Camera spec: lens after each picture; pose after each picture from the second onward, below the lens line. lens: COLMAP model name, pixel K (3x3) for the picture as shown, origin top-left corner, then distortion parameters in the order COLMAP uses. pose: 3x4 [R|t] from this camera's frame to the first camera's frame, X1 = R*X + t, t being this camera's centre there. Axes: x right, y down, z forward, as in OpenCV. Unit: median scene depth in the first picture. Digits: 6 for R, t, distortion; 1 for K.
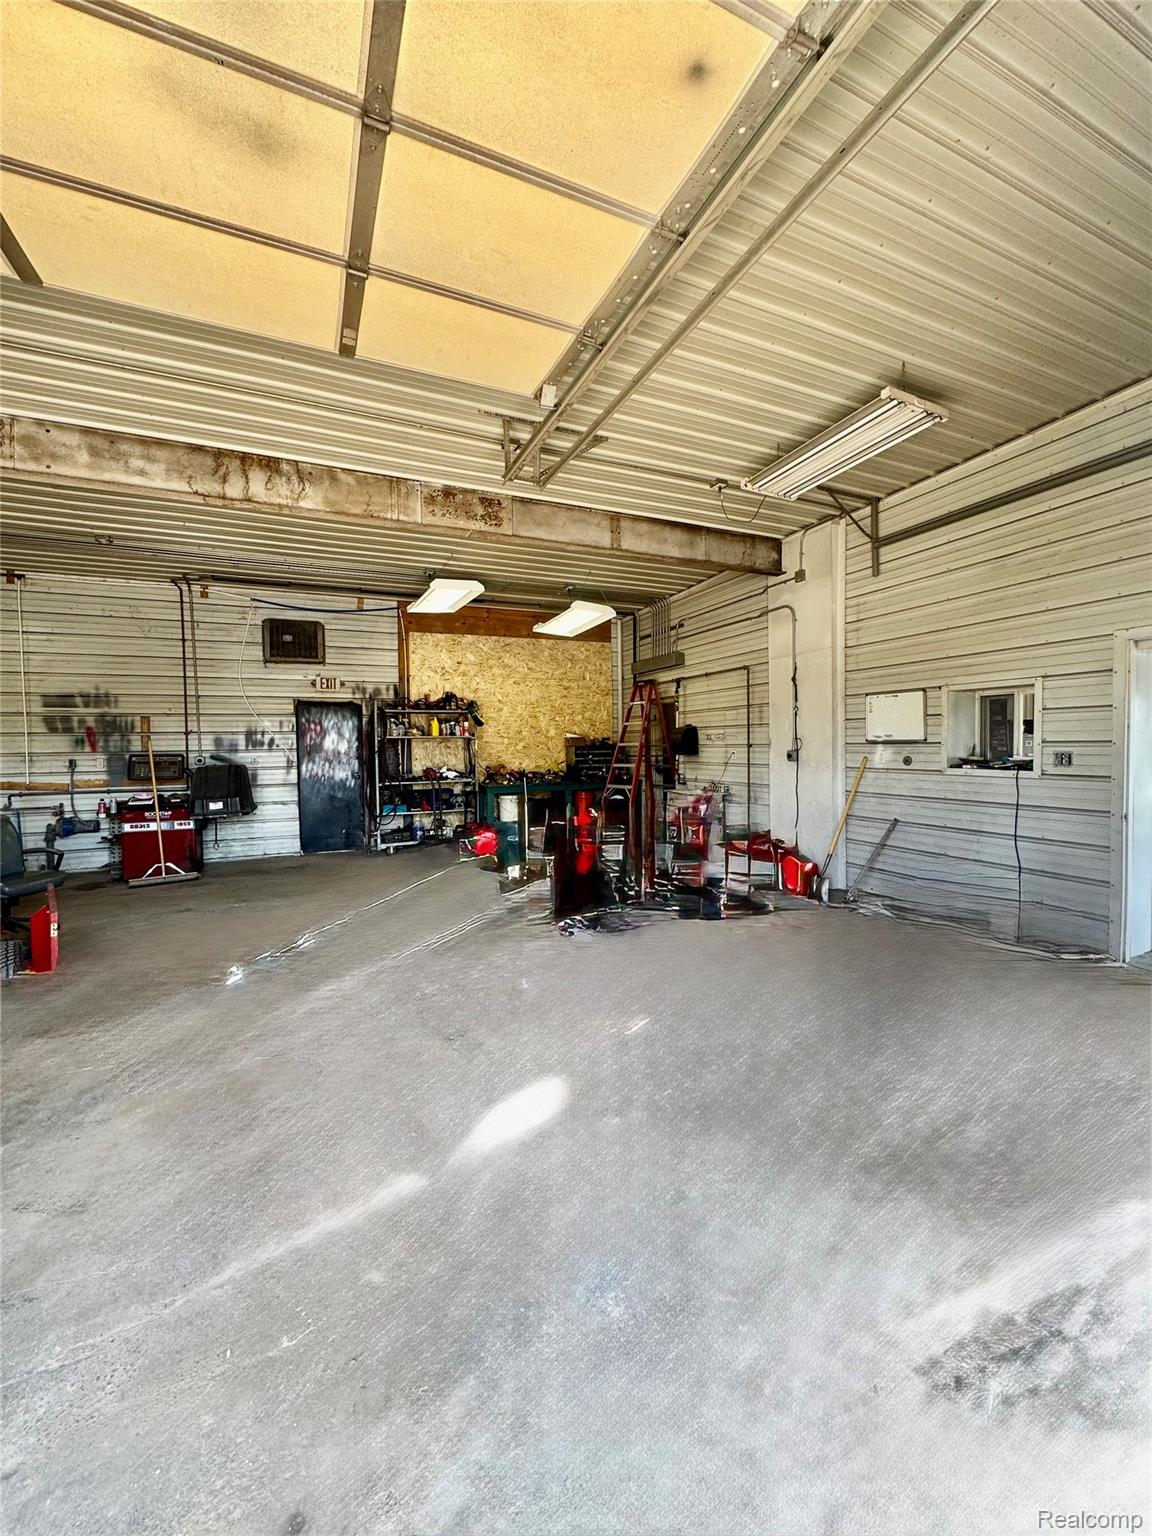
lens RADIAL K [[614.7, 0, 577.5], [0, 614.7, 769.5], [0, 0, 1]] dist [0.005041, 0.000590]
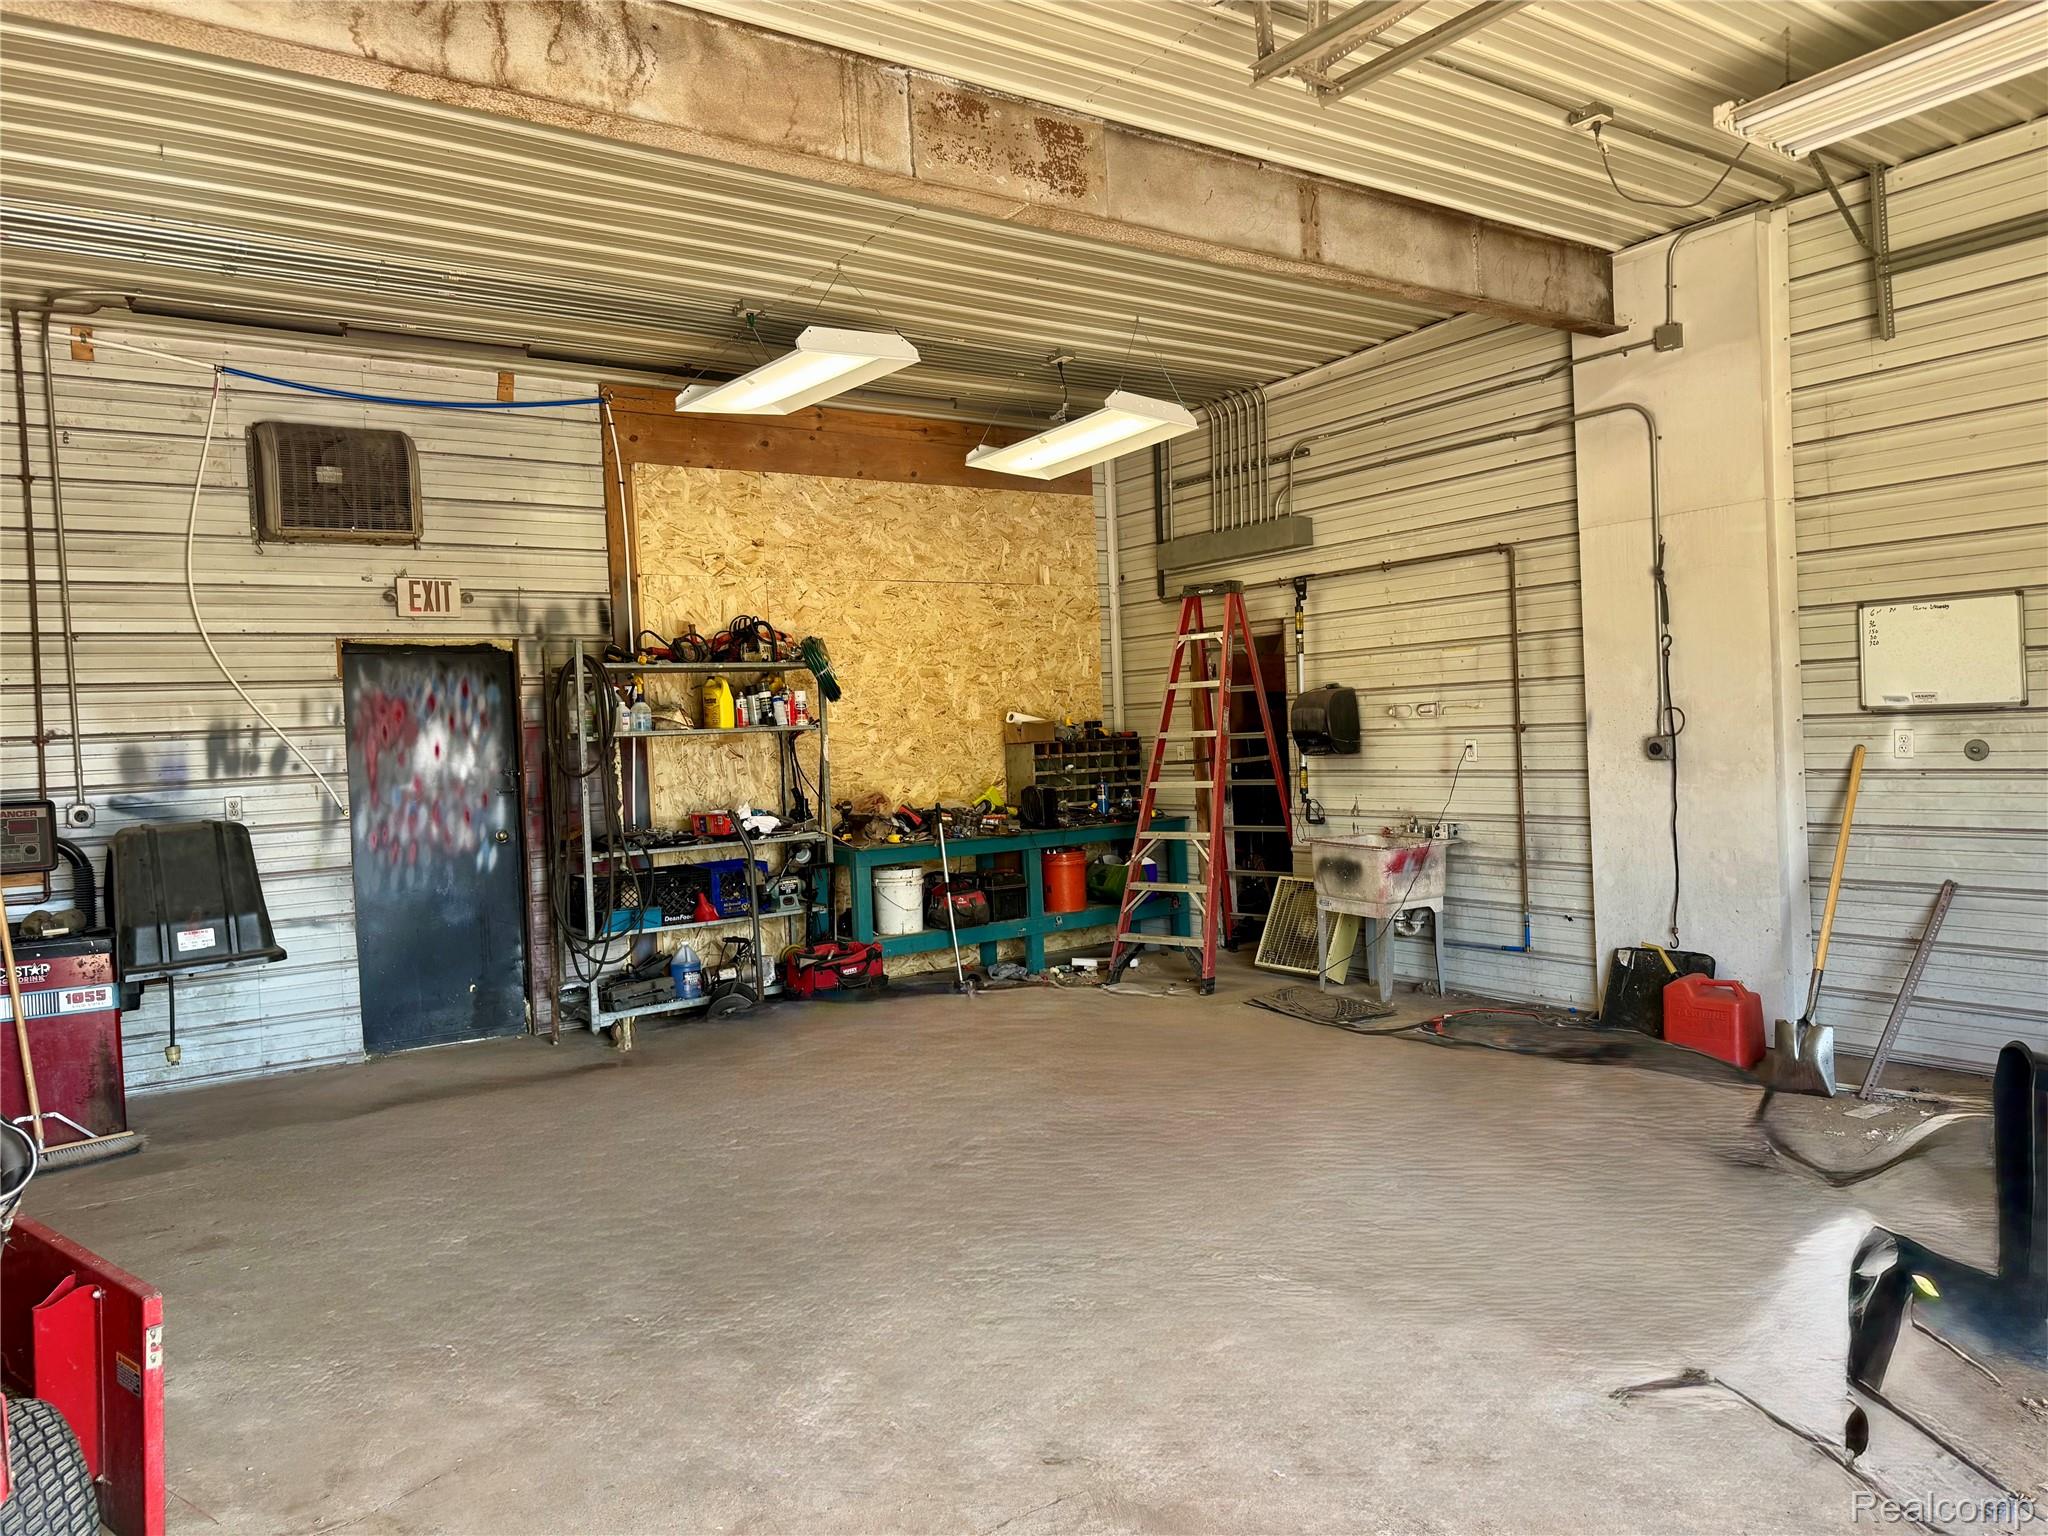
lens RADIAL K [[1440.3, 0, 1021.4], [0, 1440.3, 765.9], [0, 0, 1]] dist [0.050460, -0.037376]
pose [[0.980266, -0.034105, 0.194716, -0.258488], [0.038210, 0.999119, -0.017361, -0.008019], [-0.193953, 0.024459, 0.980706, 0.068767]]
